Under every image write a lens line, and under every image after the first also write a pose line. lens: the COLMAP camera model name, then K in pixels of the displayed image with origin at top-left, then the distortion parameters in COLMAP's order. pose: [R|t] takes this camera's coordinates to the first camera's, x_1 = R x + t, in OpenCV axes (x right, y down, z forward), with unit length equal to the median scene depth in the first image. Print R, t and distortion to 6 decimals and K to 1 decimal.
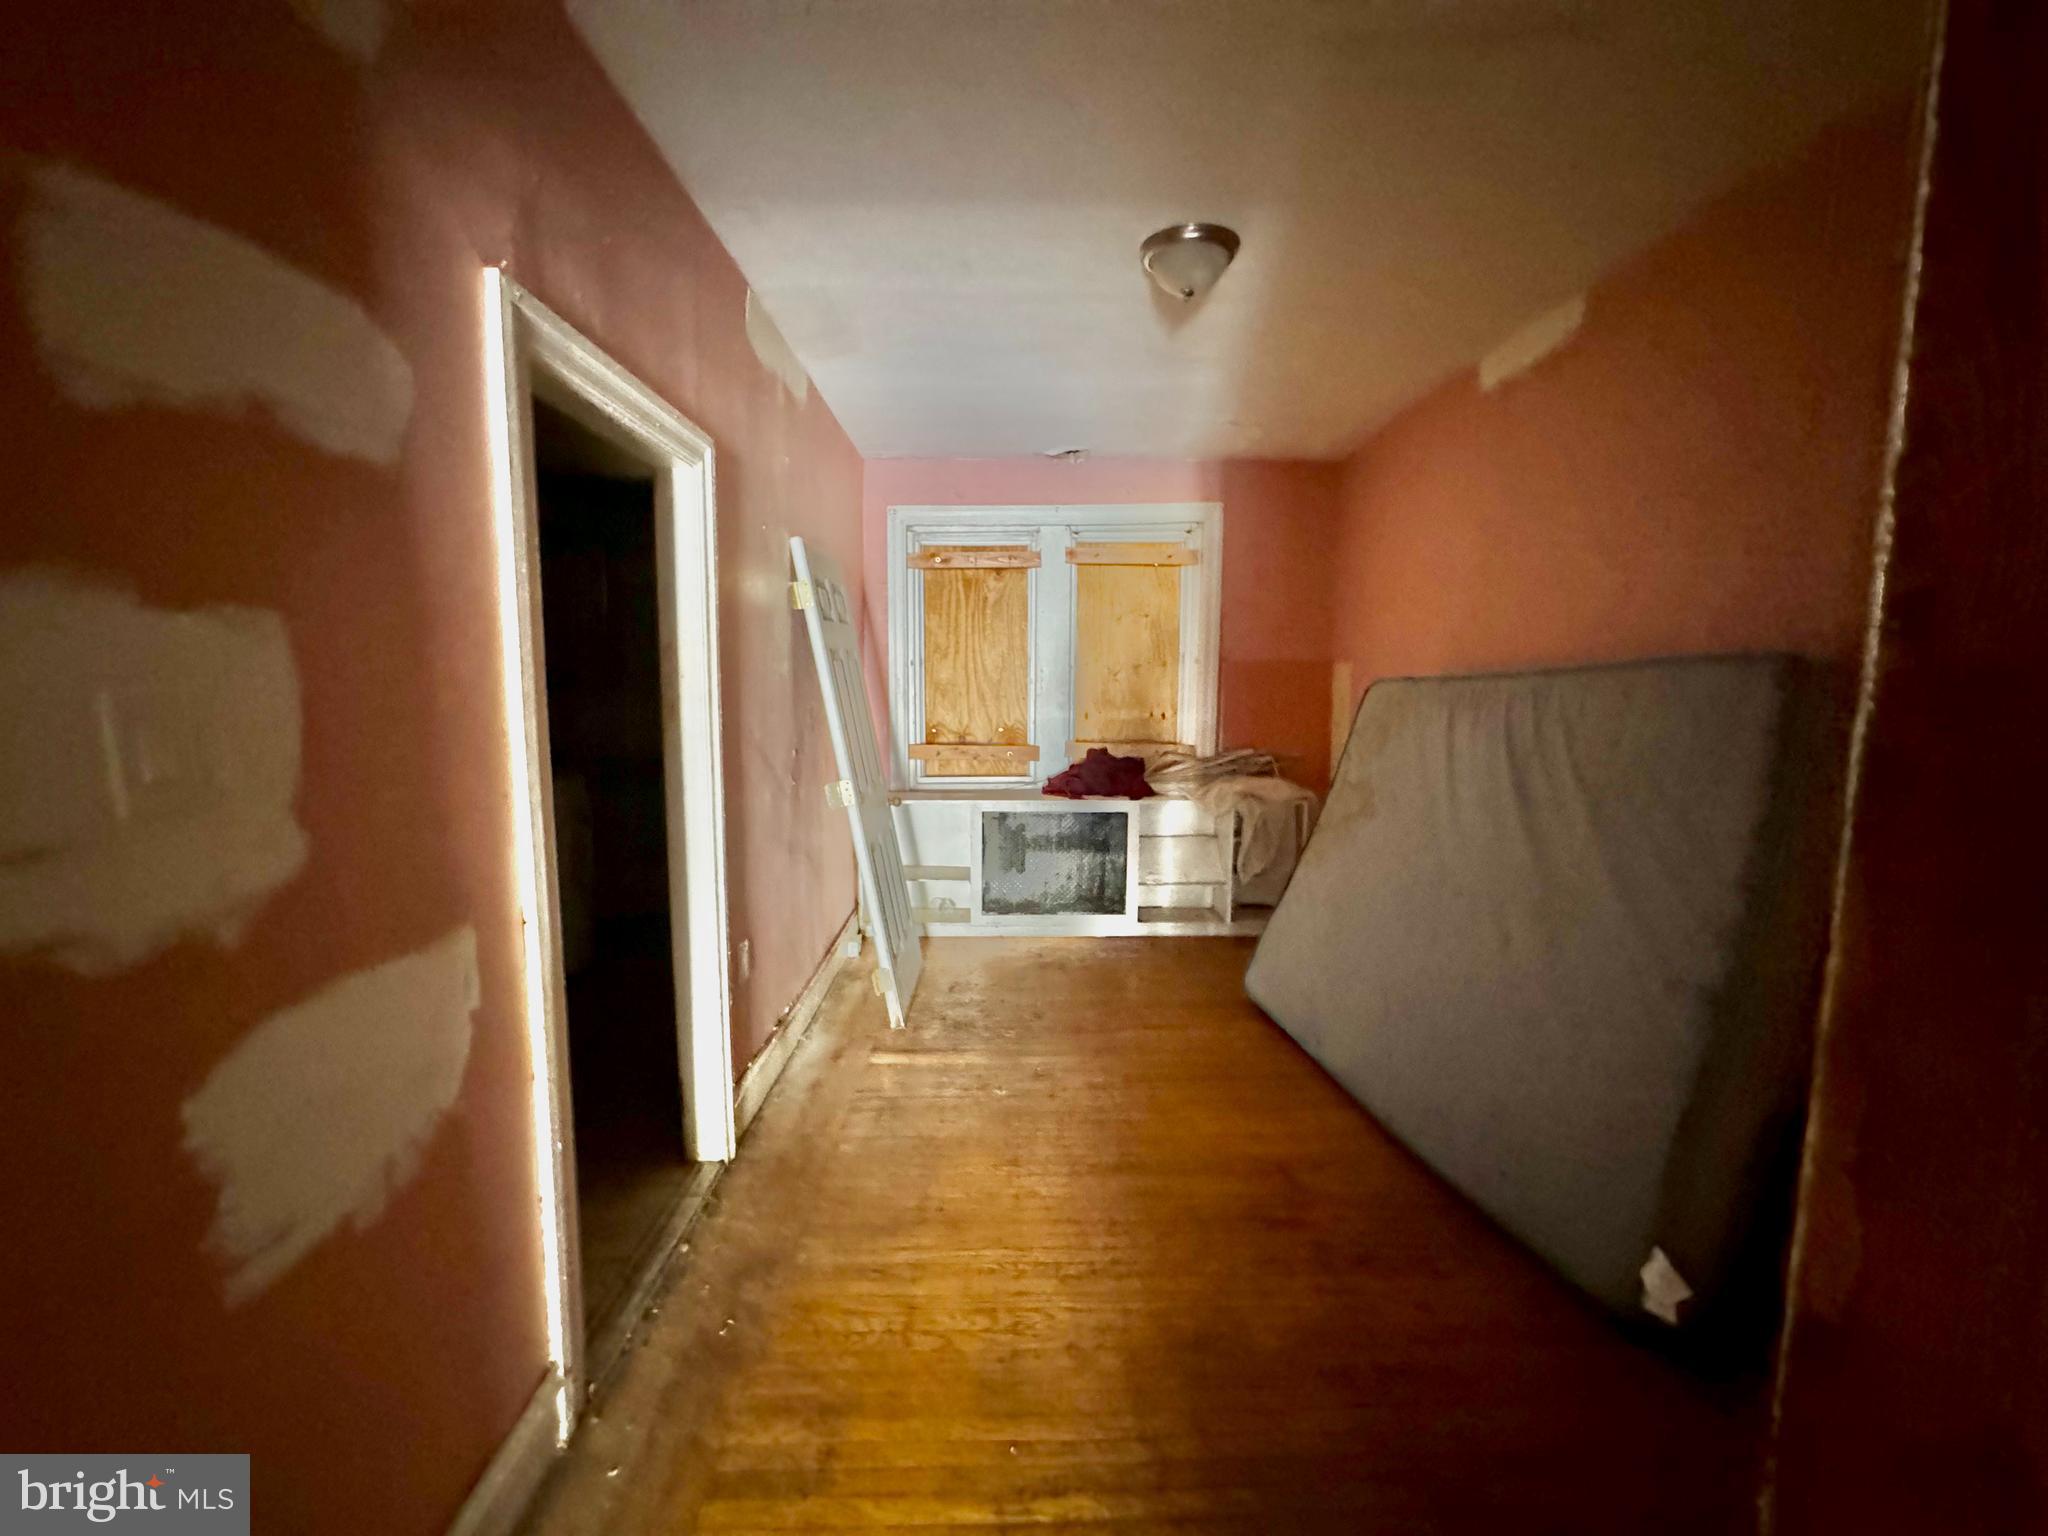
lens RADIAL K [[812.7, 0, 1019.8], [0, 812.7, 777.6], [0, 0, 1]] dist [-0.003720, 0.000424]
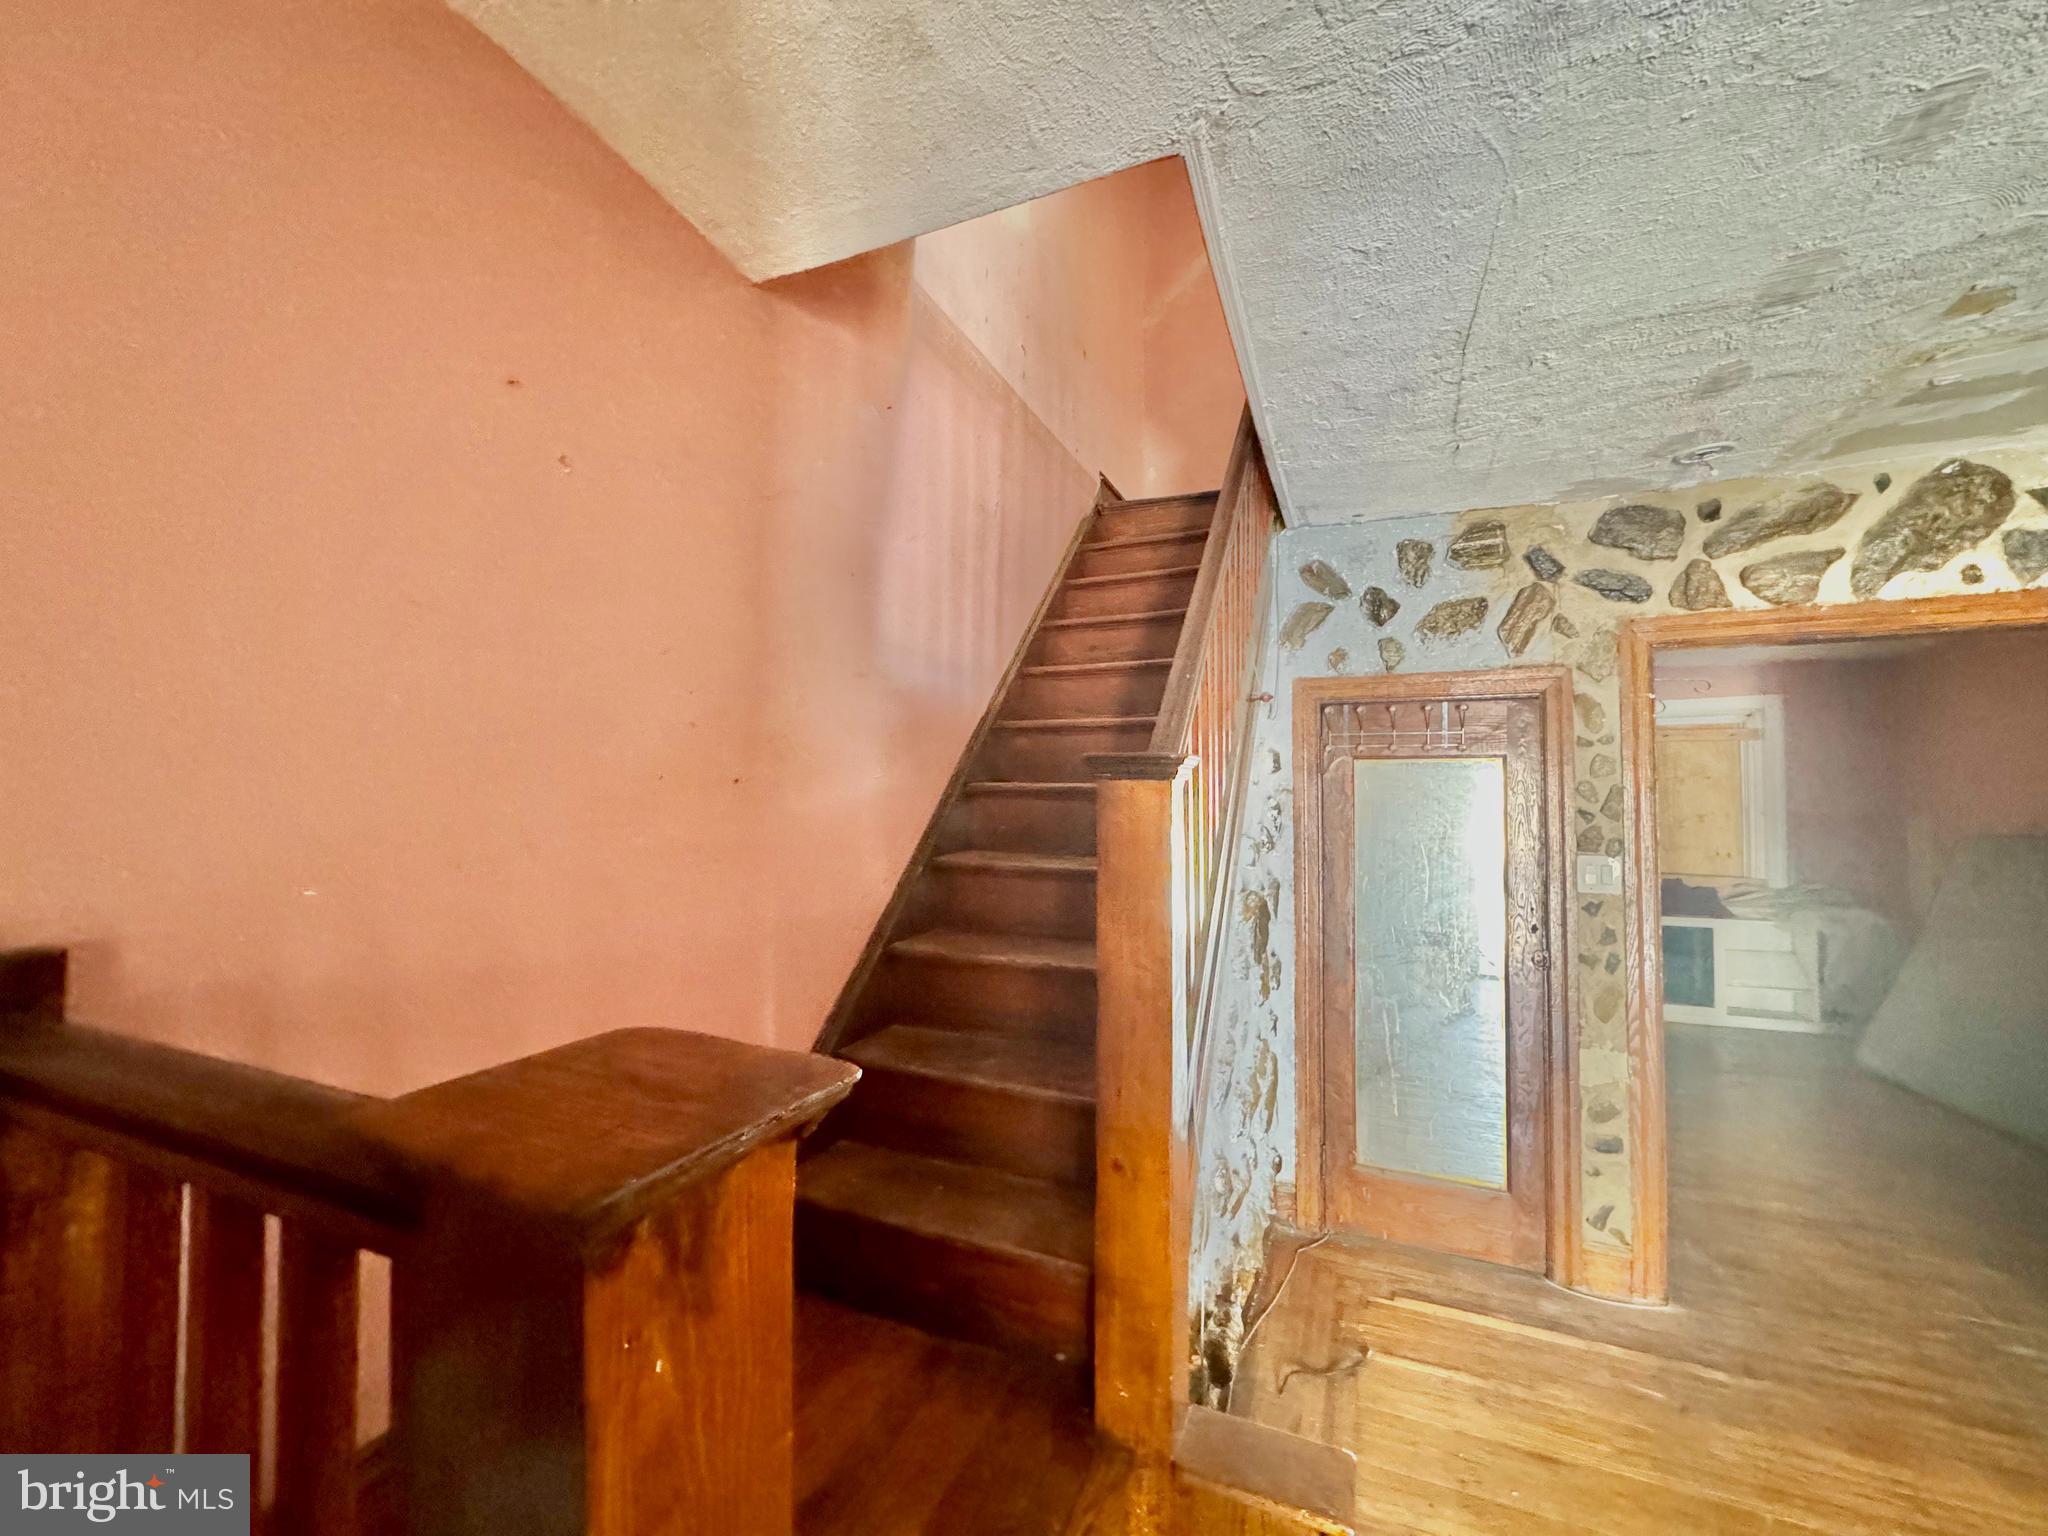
lens RADIAL K [[812.7, 0, 1020.8], [0, 812.7, 766.6], [0, 0, 1]] dist [-0.003720, 0.000424]
pose [[0.912578, -0.013645, -0.408674, -0.344938], [-0.046309, 0.989564, -0.136449, 0.013517], [0.406271, 0.143446, 0.902423, -0.678890]]
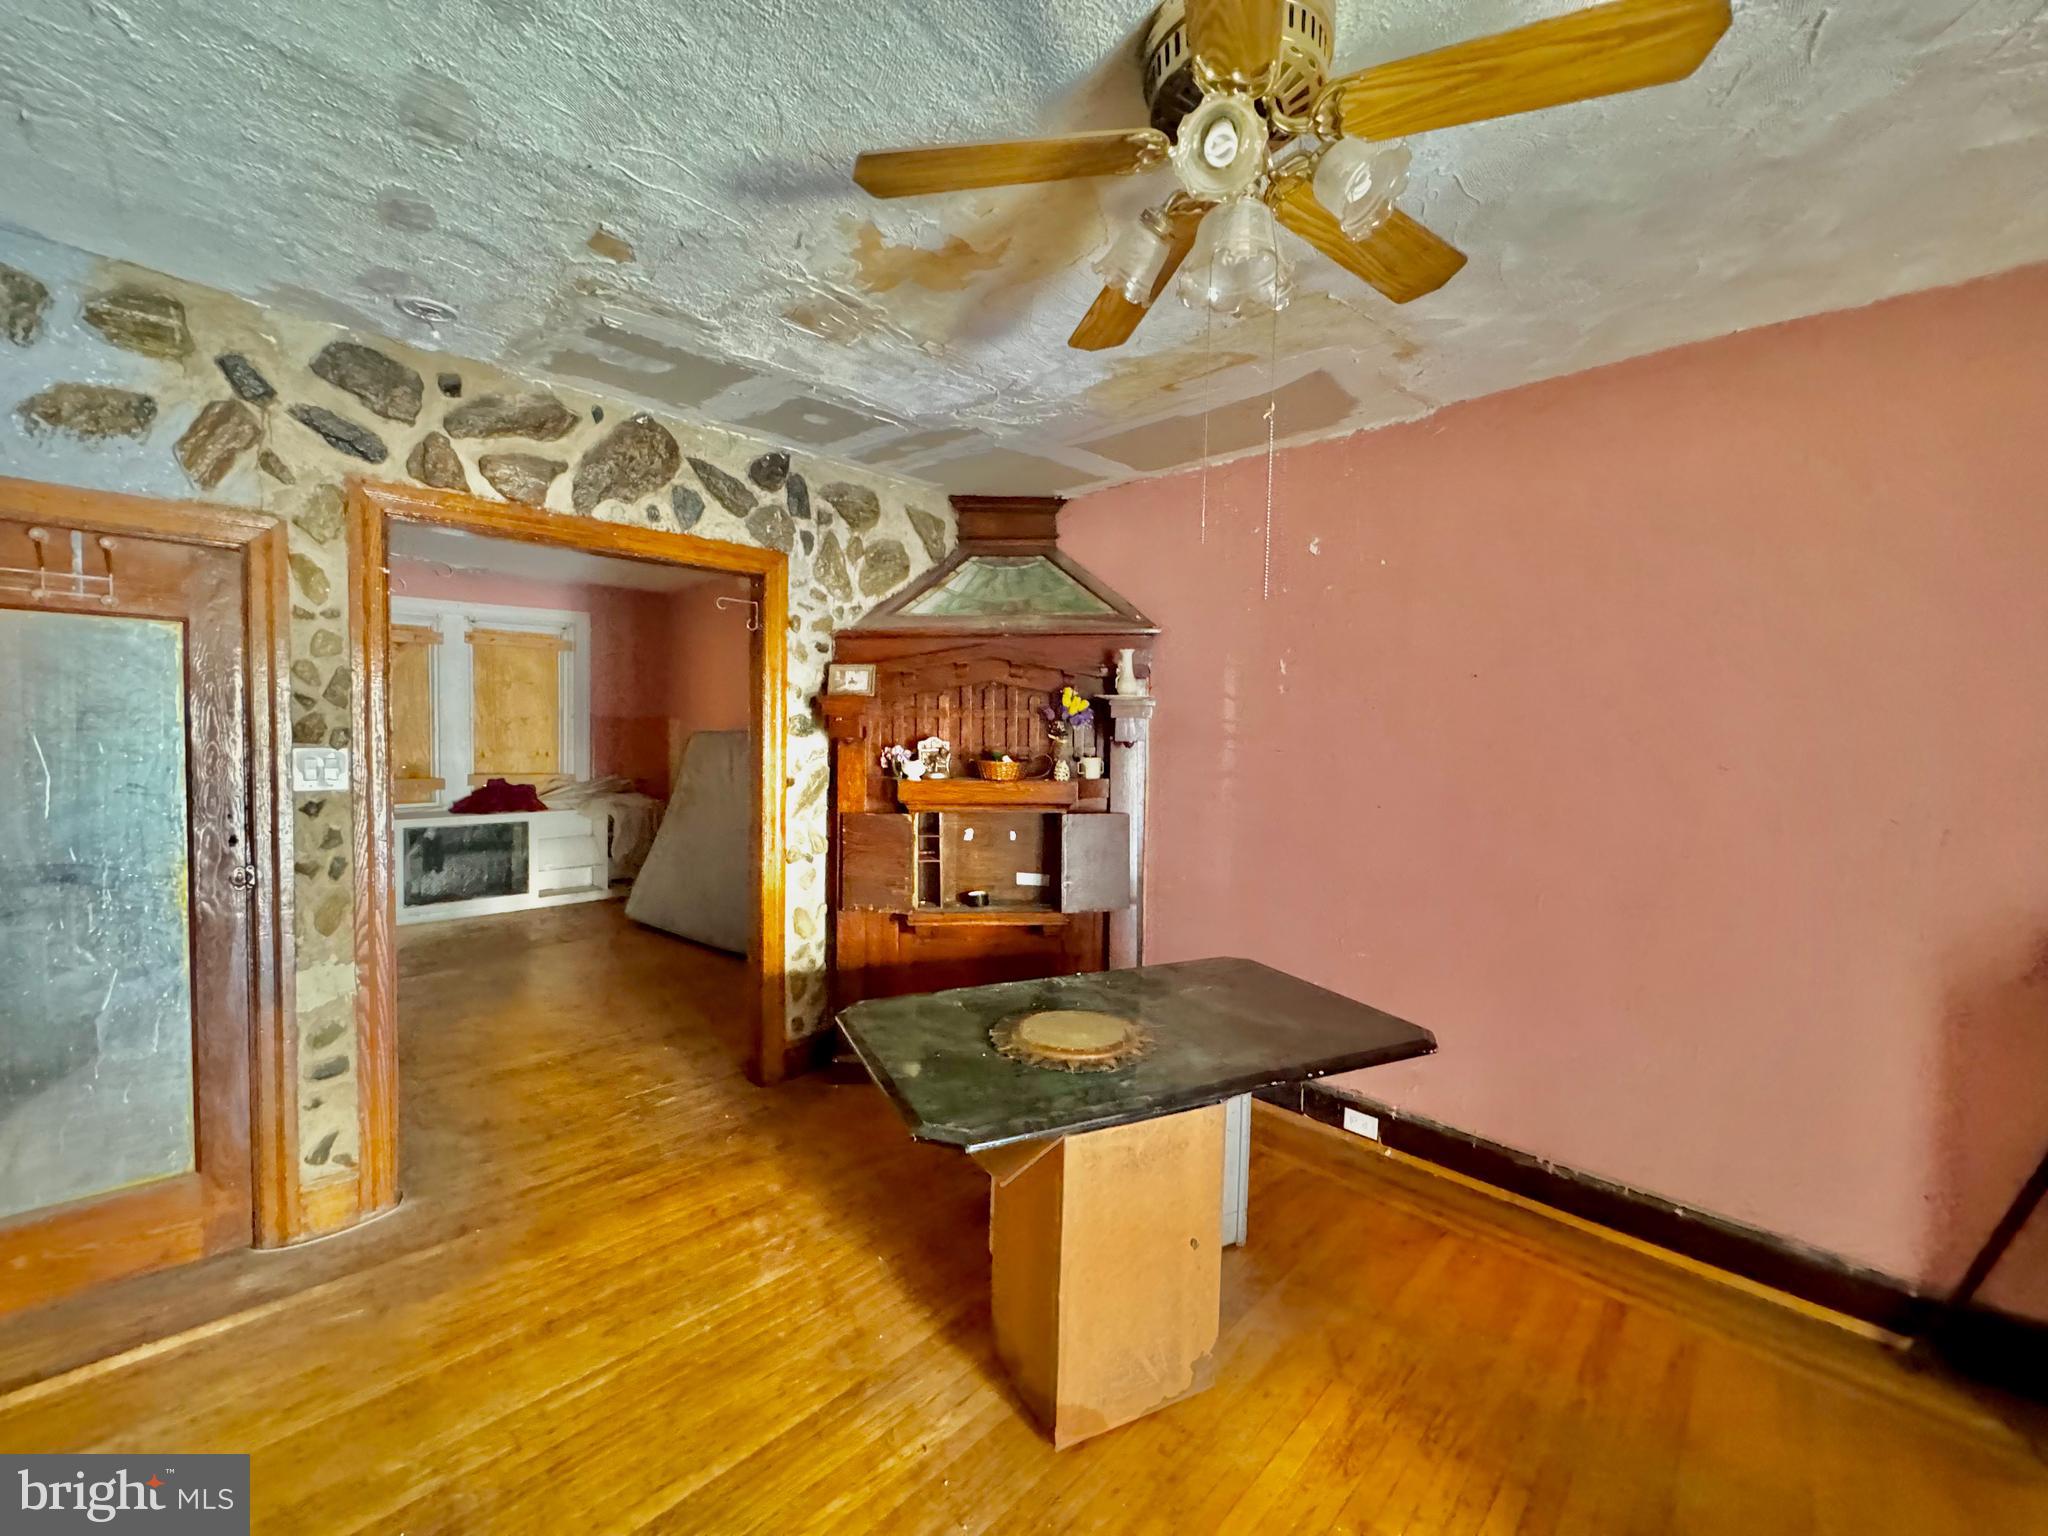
lens RADIAL K [[812.7, 0, 1022.0], [0, 812.7, 768.5], [0, 0, 1]] dist [-0.003720, 0.000424]
pose [[0.718002, -0.021856, 0.695698, -0.231533], [0.052749, 0.998341, -0.023077, 0.027038], [-0.694039, 0.053266, 0.717964, -0.633858]]
